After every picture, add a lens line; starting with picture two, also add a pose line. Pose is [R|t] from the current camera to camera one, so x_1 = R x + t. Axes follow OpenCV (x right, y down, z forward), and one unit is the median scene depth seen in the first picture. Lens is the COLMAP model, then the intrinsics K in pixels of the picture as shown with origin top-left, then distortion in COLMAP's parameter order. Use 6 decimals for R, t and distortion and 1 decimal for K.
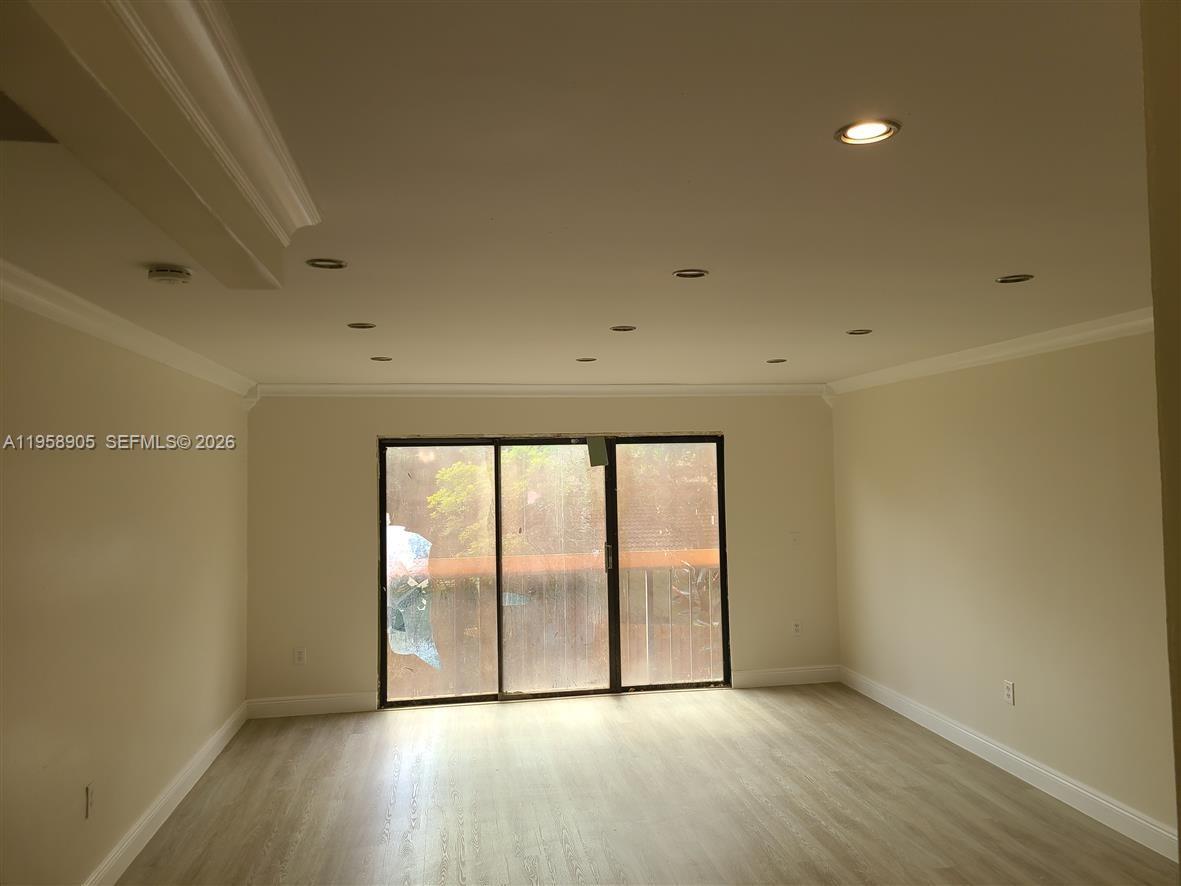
lens RADIAL K [[860.2, 0, 592.7], [0, 860.2, 433.6], [0, 0, 1]] dist [0.019500, -0.019534]
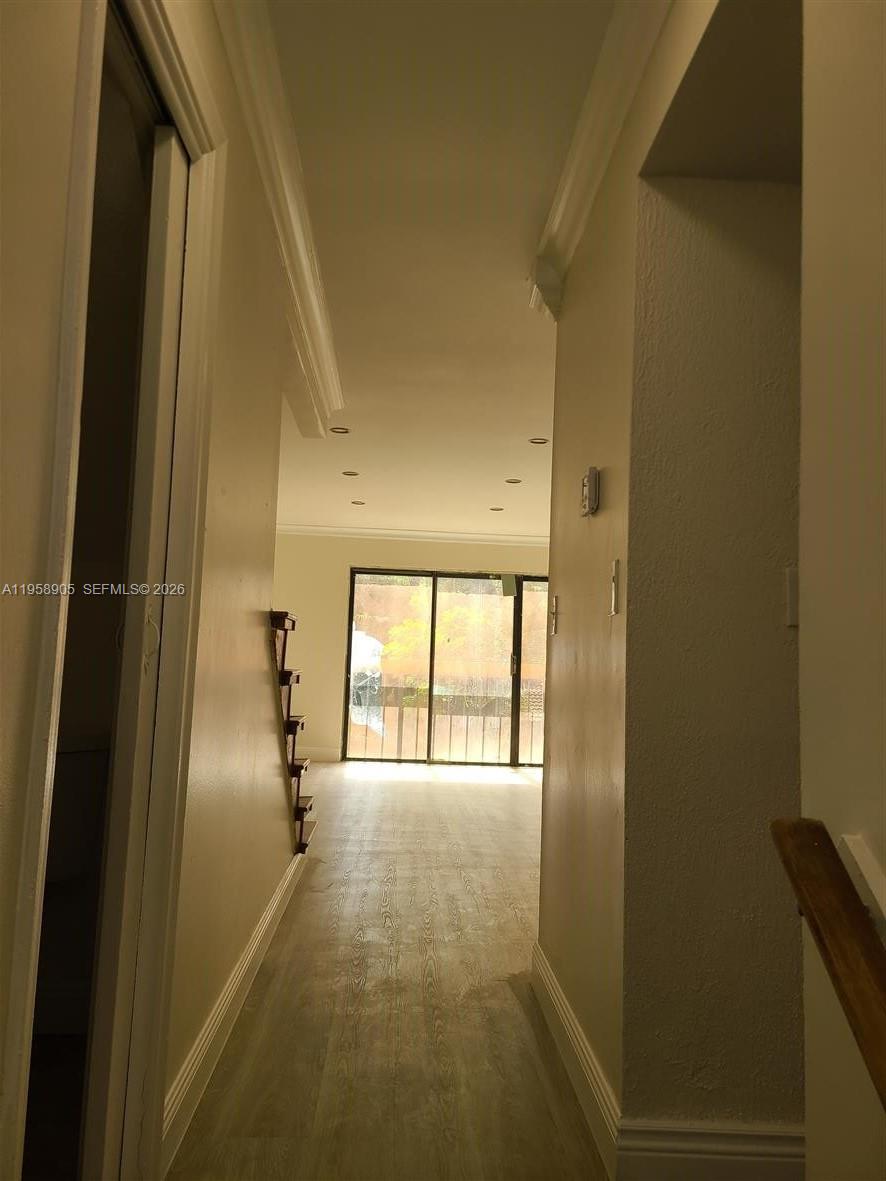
lens RADIAL K [[860.2, 0, 442.7], [0, 860.2, 595.8], [0, 0, 1]] dist [0.019500, -0.019534]
pose [[0.991921, 0.042568, -0.119498, 0.066789], [-0.047579, 0.998090, -0.039398, 0.097836], [0.117593, 0.044766, 0.992052, -0.356295]]
